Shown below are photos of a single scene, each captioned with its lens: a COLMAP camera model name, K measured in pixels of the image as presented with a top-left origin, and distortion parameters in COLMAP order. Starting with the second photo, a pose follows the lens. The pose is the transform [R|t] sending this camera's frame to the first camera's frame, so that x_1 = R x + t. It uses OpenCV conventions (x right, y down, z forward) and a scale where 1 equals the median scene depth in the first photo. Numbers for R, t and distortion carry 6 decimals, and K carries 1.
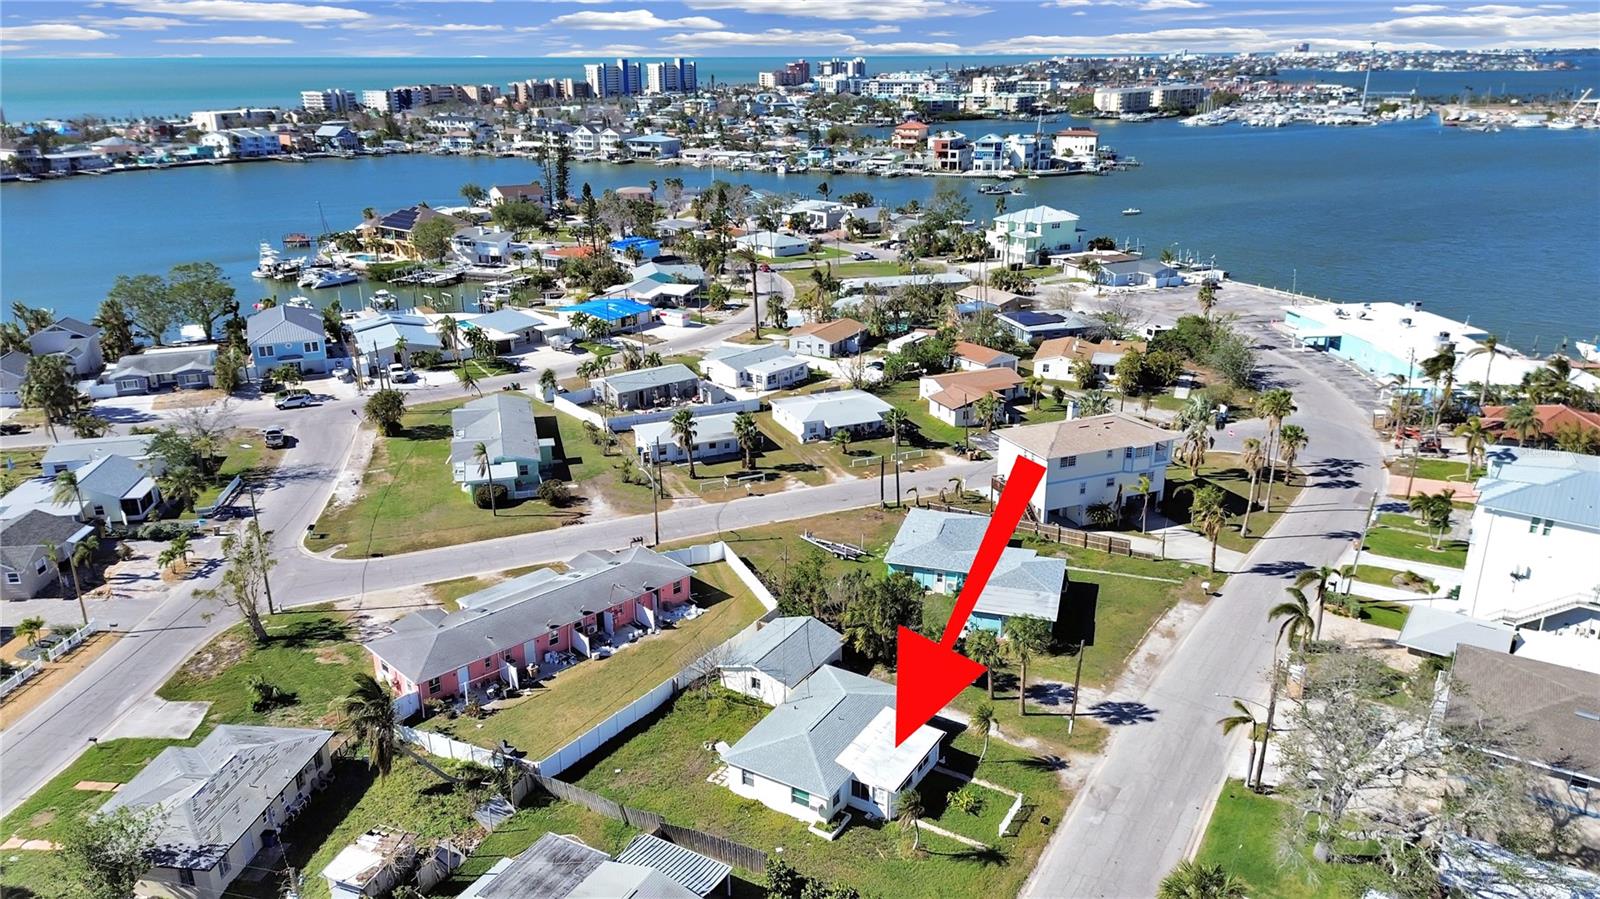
lens RADIAL K [[1107.7, 0, 801.2], [0, 1107.7, 517.1], [0, 0, 1]] dist [0.058672, -0.056231]
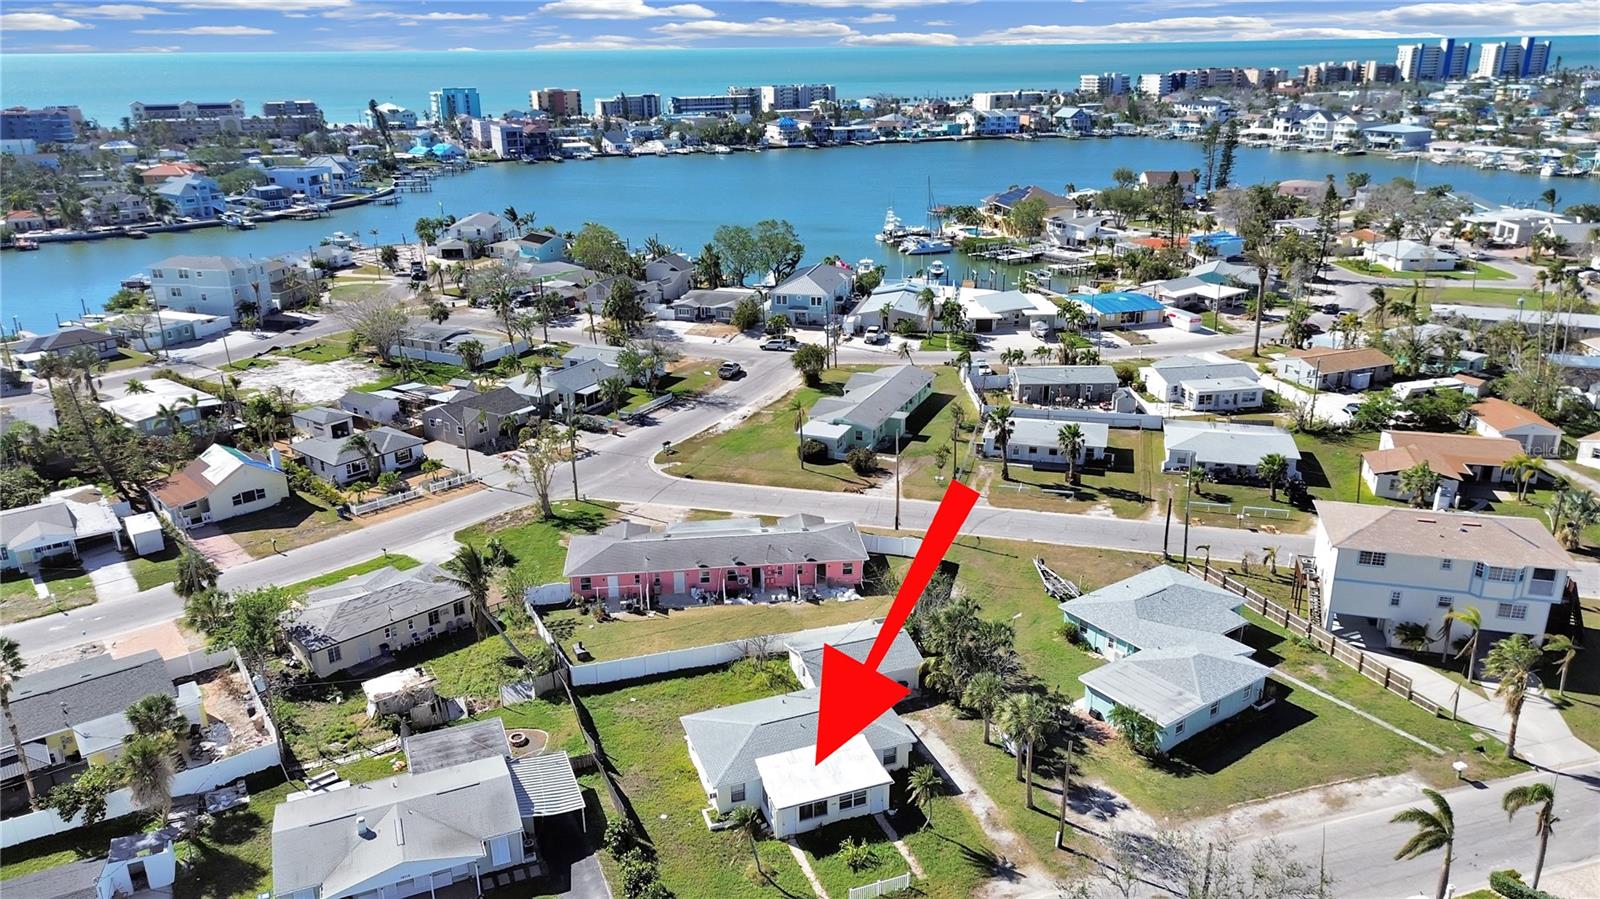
lens RADIAL K [[1107.7, 0, 789.5], [0, 1107.7, 479.1], [0, 0, 1]] dist [0.058672, -0.056231]
pose [[0.780713, 0.223348, -0.583612, 0.157653], [-0.232945, 0.970647, 0.059849, -0.024026], [0.579848, 0.089225, 0.809824, 0.054450]]
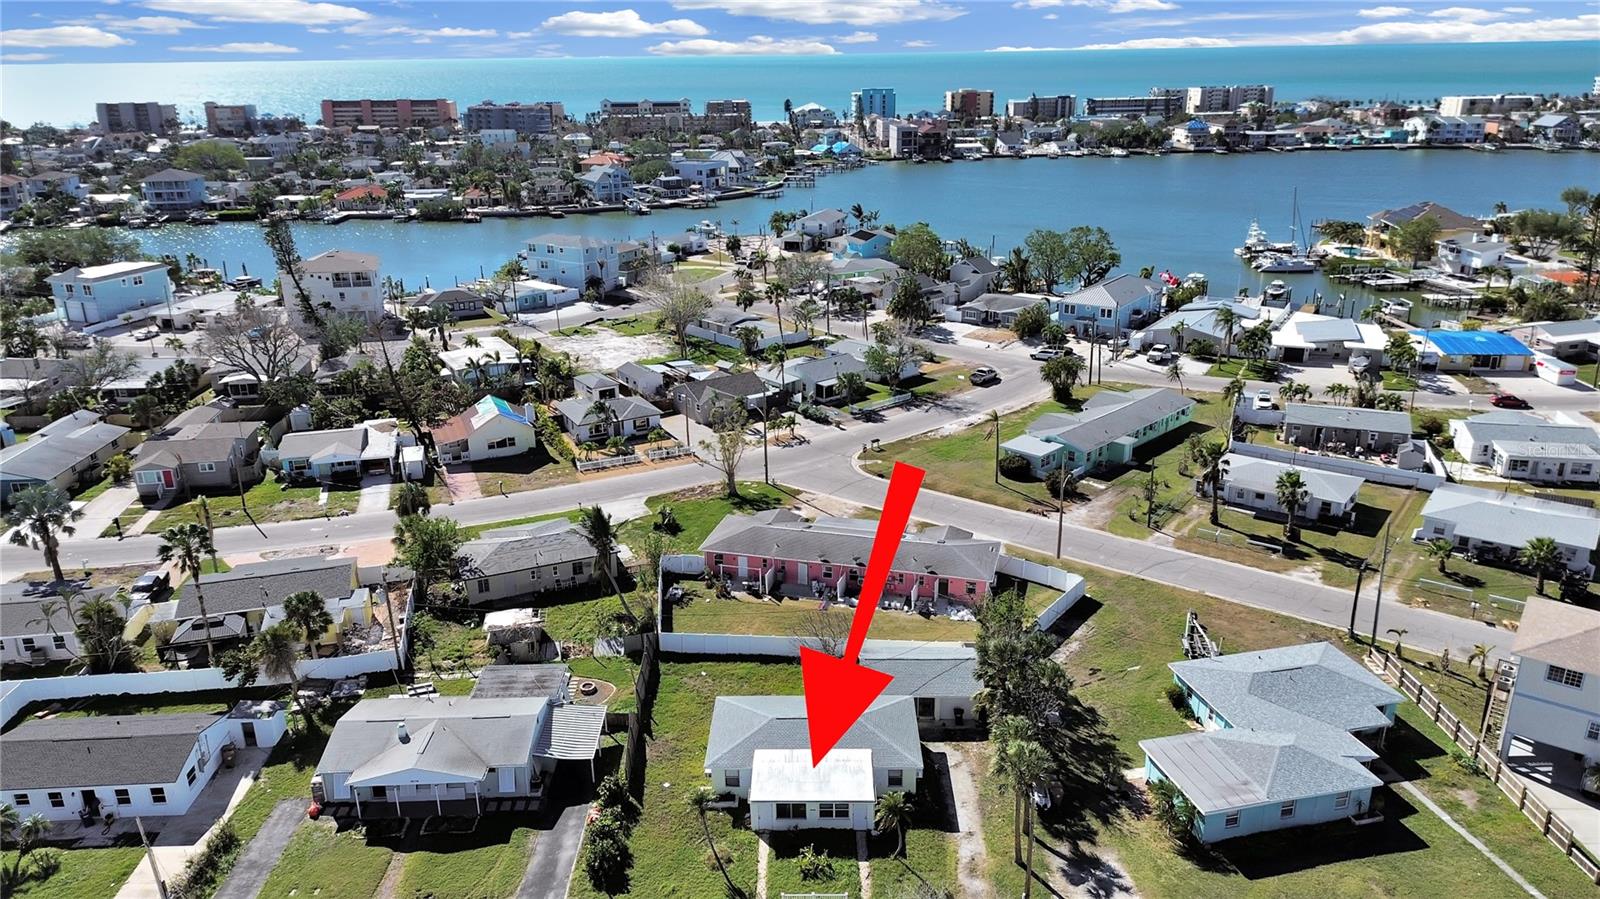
lens RADIAL K [[1107.7, 0, 796.1], [0, 1107.7, 456.8], [0, 0, 1]] dist [0.058672, -0.056231]
pose [[0.501279, 0.294079, -0.813780, 0.217274], [-0.321569, 0.936432, 0.140319, -0.050038], [0.803314, 0.191347, 0.563980, 0.112976]]
